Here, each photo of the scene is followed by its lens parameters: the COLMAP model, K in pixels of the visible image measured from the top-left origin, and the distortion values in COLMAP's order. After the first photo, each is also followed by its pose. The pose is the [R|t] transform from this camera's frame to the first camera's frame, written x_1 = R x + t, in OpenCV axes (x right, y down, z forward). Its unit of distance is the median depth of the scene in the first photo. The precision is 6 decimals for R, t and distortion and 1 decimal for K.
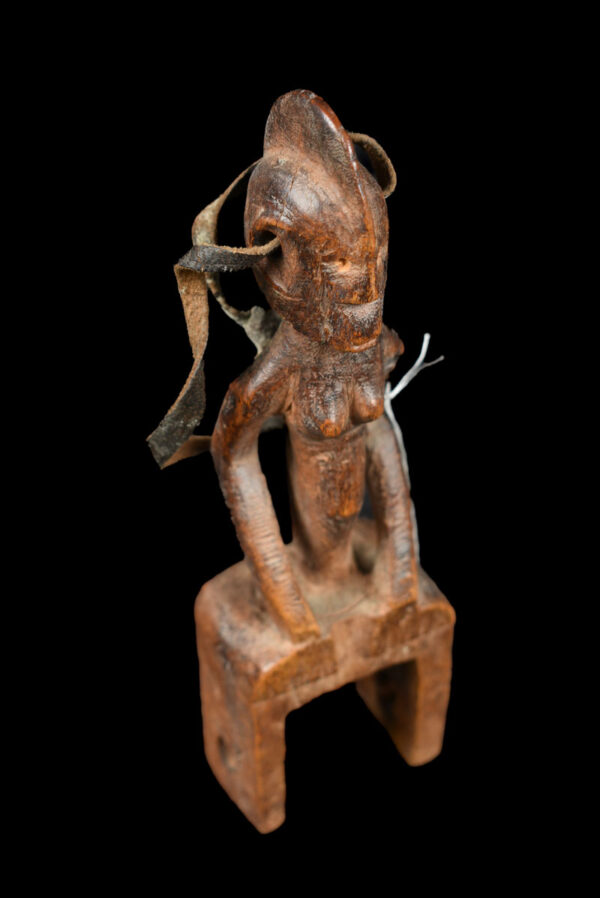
lens RADIAL K [[1457.9, 0, 300.6], [0, 1457.9, 450.9], [0, 0, 1]] dist [-0.046116, 0.000000]
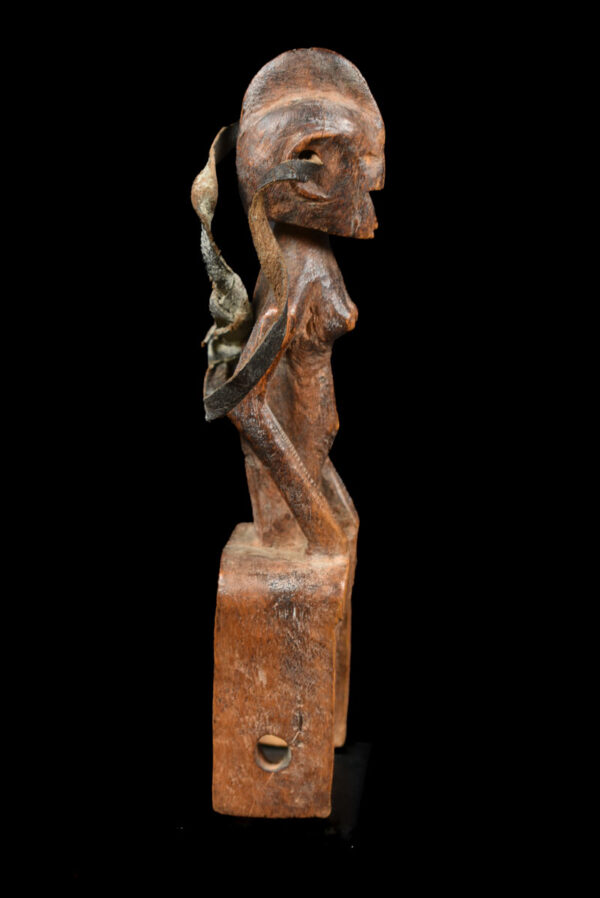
lens RADIAL K [[1457.9, 0, 298.2], [0, 1457.9, 445.3], [0, 0, 1]] dist [-0.046116, 0.000000]
pose [[0.562262, -0.150572, 0.813136, -0.973645], [0.506186, 0.840222, -0.194427, 0.275577], [-0.653939, 0.520917, 0.548642, 0.382201]]
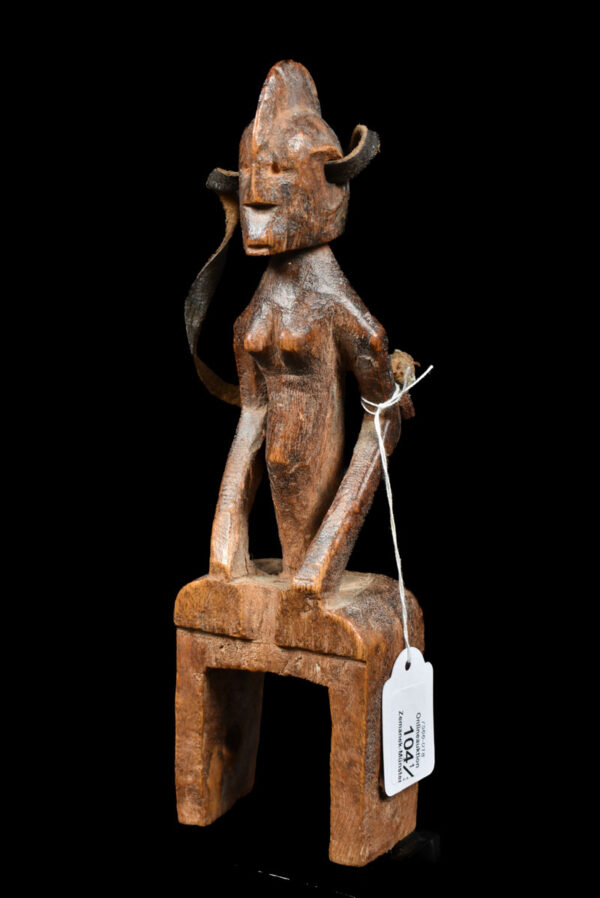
lens RADIAL K [[1547.1, 0, 300.0], [0, 1547.1, 448.3], [0, 0, 1]] dist [-0.050515, 0.000000]
pose [[0.530584, 0.148738, -0.834480, 1.042808], [-0.562247, 0.798487, -0.215168, 0.283122], [0.634318, 0.583349, 0.507292, 0.417634]]
